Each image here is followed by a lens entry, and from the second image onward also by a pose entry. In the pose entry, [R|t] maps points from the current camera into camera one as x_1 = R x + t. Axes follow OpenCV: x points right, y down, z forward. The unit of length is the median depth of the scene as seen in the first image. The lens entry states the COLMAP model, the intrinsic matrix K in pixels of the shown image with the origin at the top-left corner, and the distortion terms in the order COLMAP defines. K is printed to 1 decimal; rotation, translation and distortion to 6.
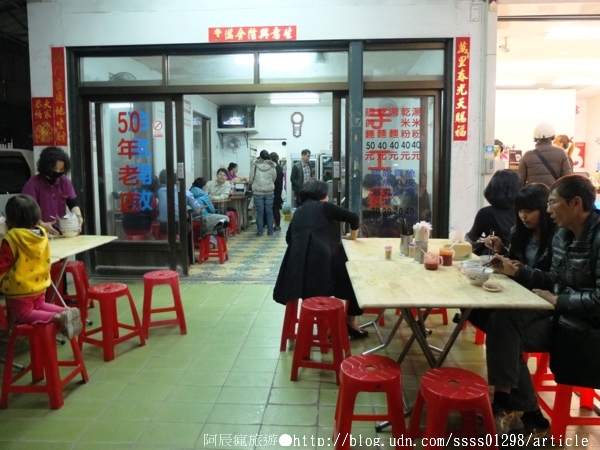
lens RADIAL K [[484.5, 0, 301.3], [0, 484.5, 223.5], [0, 0, 1]] dist [-0.044716, -0.007294]
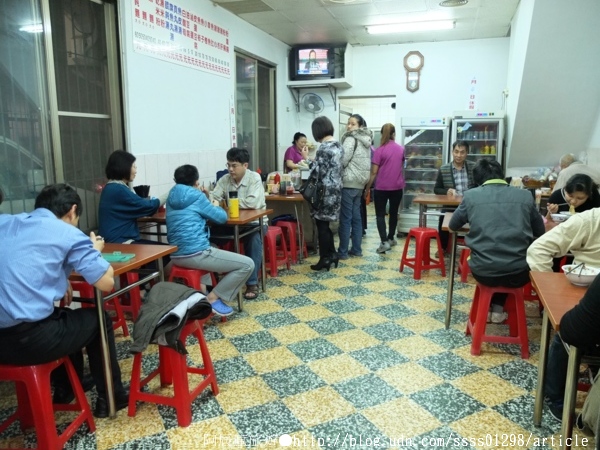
lens RADIAL K [[464.6, 0, 296.0], [0, 464.6, 221.6], [0, 0, 1]] dist [-0.088706, 0.012896]
pose [[0.968701, 0.037035, -0.245454, -0.004007], [-0.020703, 0.997416, 0.068789, -0.062244], [0.247367, -0.061554, 0.966965, 0.483441]]
